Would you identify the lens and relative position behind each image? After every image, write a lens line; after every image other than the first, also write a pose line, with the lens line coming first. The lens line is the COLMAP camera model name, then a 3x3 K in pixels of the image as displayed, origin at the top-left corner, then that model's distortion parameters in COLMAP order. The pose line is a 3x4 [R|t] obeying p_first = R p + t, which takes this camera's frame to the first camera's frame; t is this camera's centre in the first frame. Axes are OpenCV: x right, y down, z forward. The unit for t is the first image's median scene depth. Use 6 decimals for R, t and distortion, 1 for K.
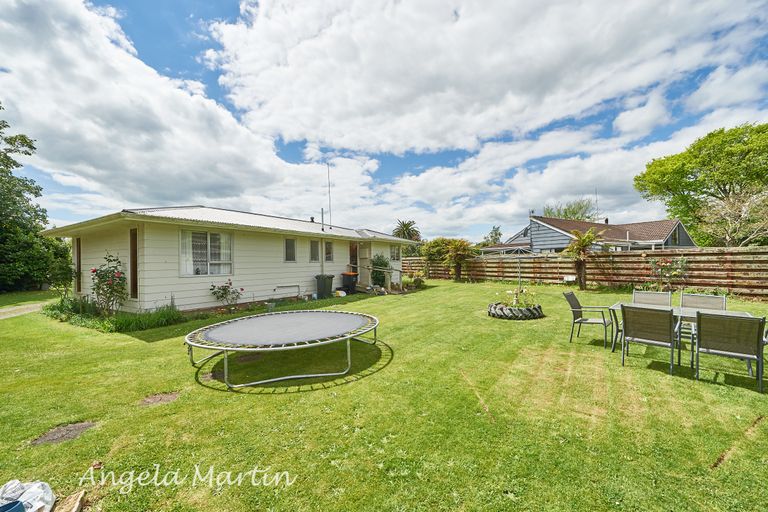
lens RADIAL K [[308.5, 0, 384.0], [0, 308.5, 256.0], [0, 0, 1]] dist [-0.000652, -0.000209]
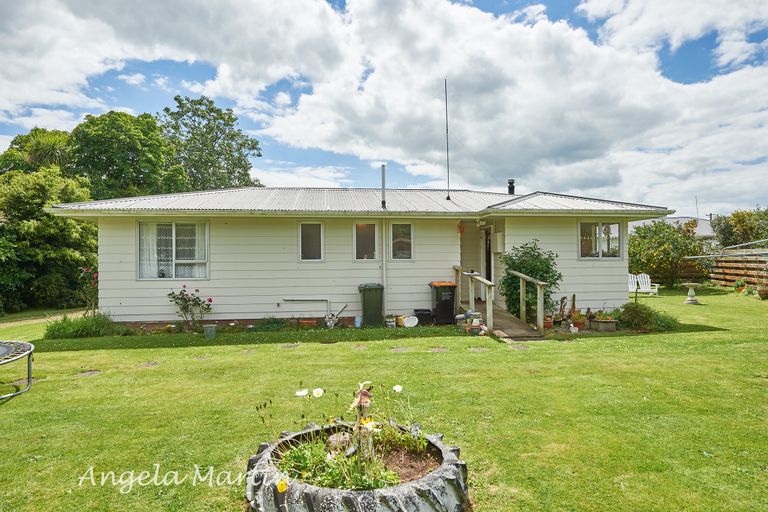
lens RADIAL K [[478.9, 0, 384.0], [0, 478.9, 256.0], [0, 0, 1]] dist [0.002365, 0.002099]
pose [[0.640835, -0.006581, -0.767651, 0.161740], [0.018030, 0.999816, 0.006481, 0.001672], [0.767467, -0.017994, 0.640836, 0.152878]]
